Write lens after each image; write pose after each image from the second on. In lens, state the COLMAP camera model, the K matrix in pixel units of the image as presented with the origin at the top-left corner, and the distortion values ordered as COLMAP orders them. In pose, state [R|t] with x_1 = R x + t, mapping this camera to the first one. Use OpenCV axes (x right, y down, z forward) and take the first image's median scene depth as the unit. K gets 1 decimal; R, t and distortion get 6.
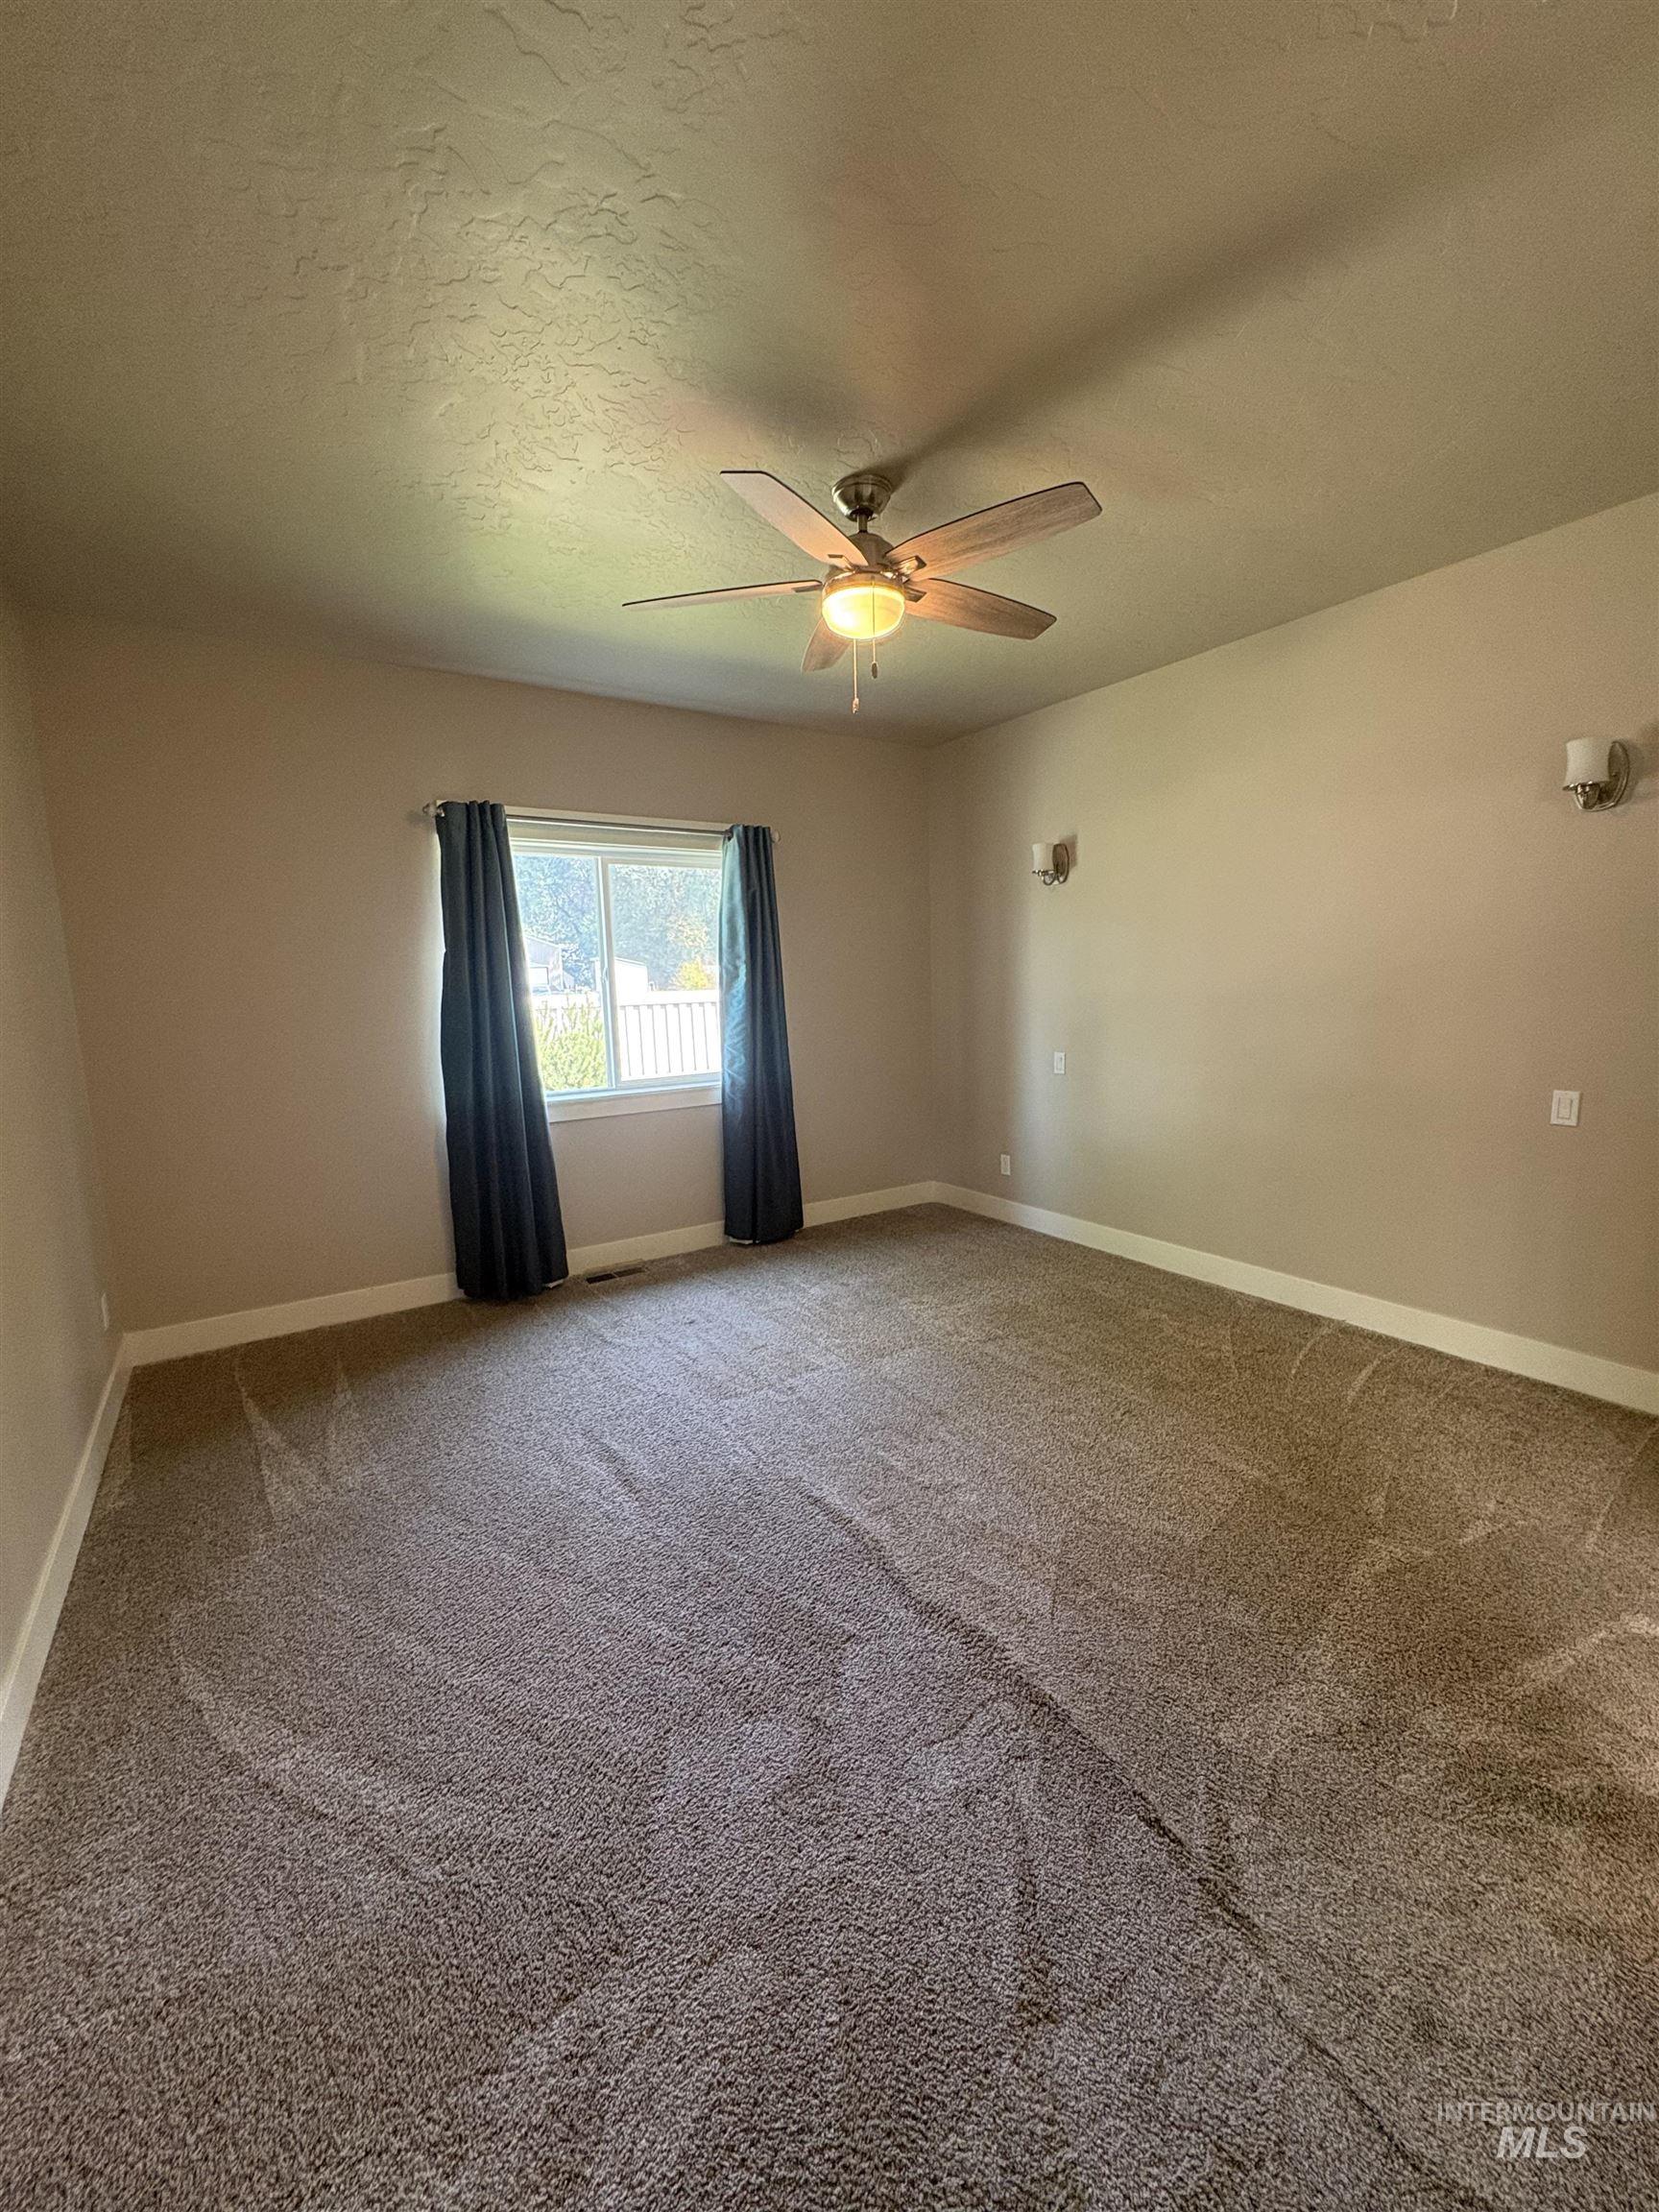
lens RADIAL K [[881.9, 0, 826.8], [0, 881.9, 1107.0], [0, 0, 1]] dist [0.002830, -0.000496]
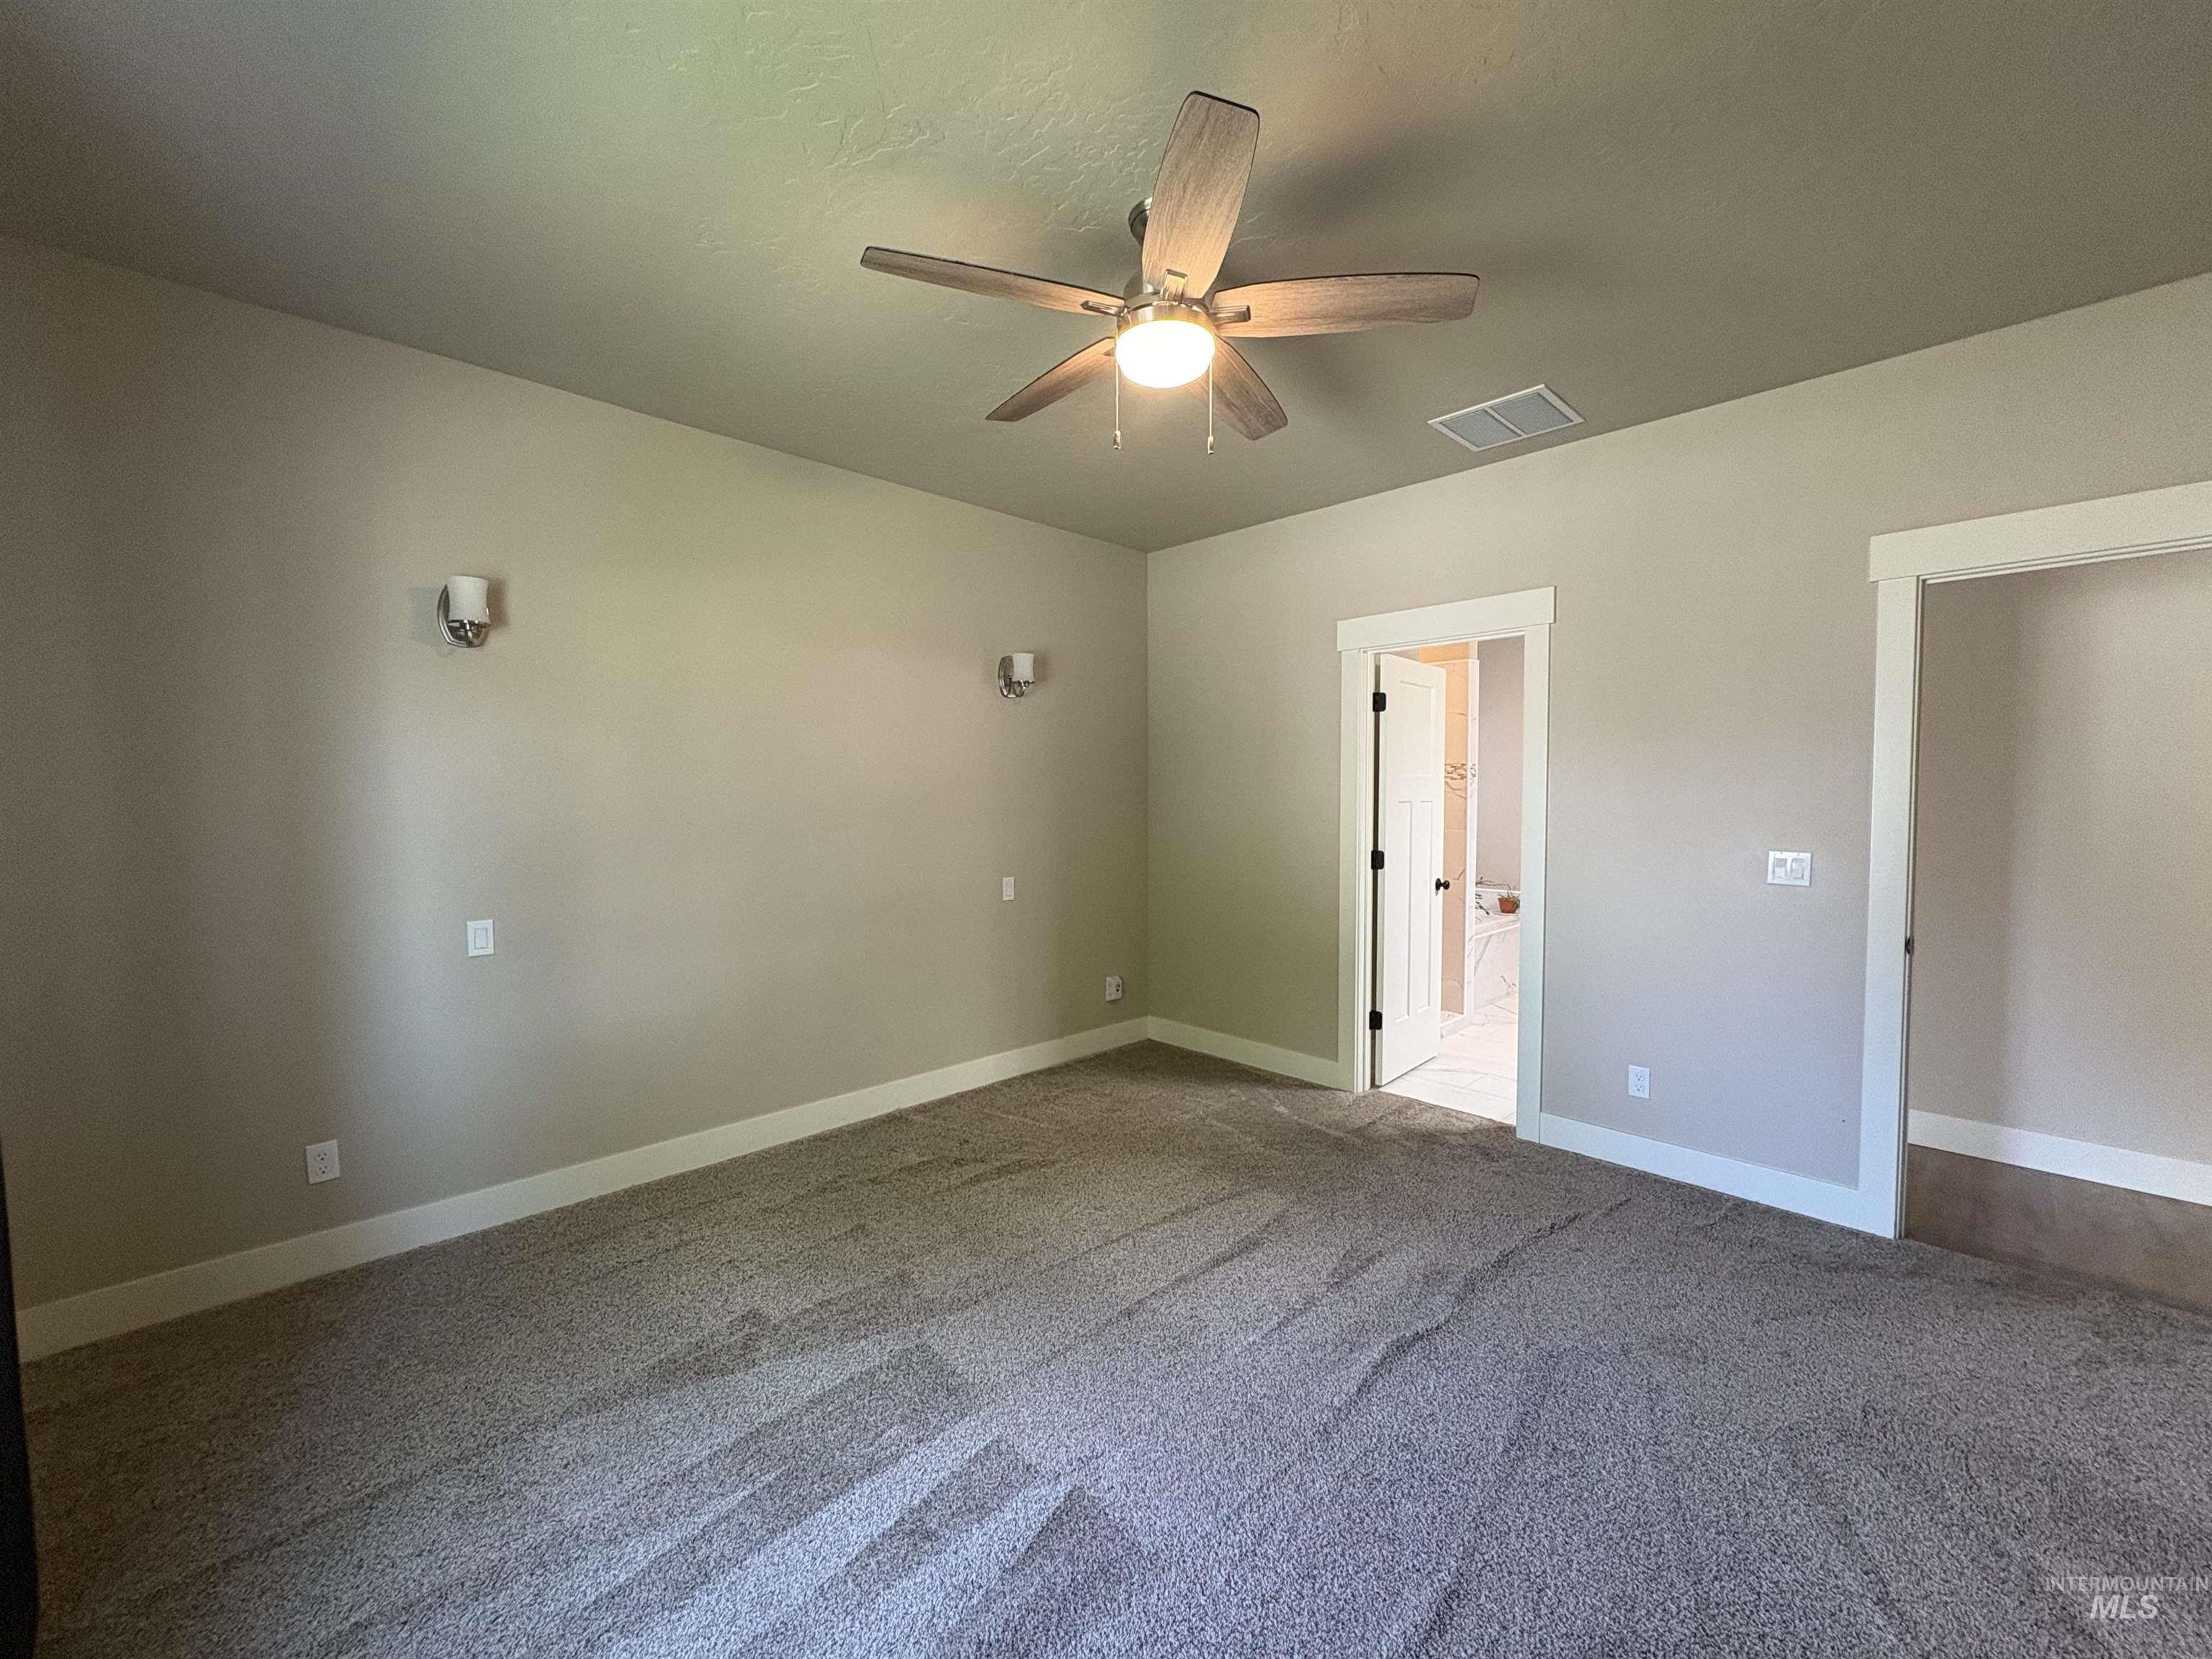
lens RADIAL K [[881.9, 0, 1104.6], [0, 881.9, 833.0], [0, 0, 1]] dist [0.002830, -0.000496]
pose [[-0.196118, -0.017390, 0.980426, -0.418724], [0.146502, 0.988101, 0.046832, -0.086608], [-0.969575, 0.152819, -0.191237, 0.687330]]
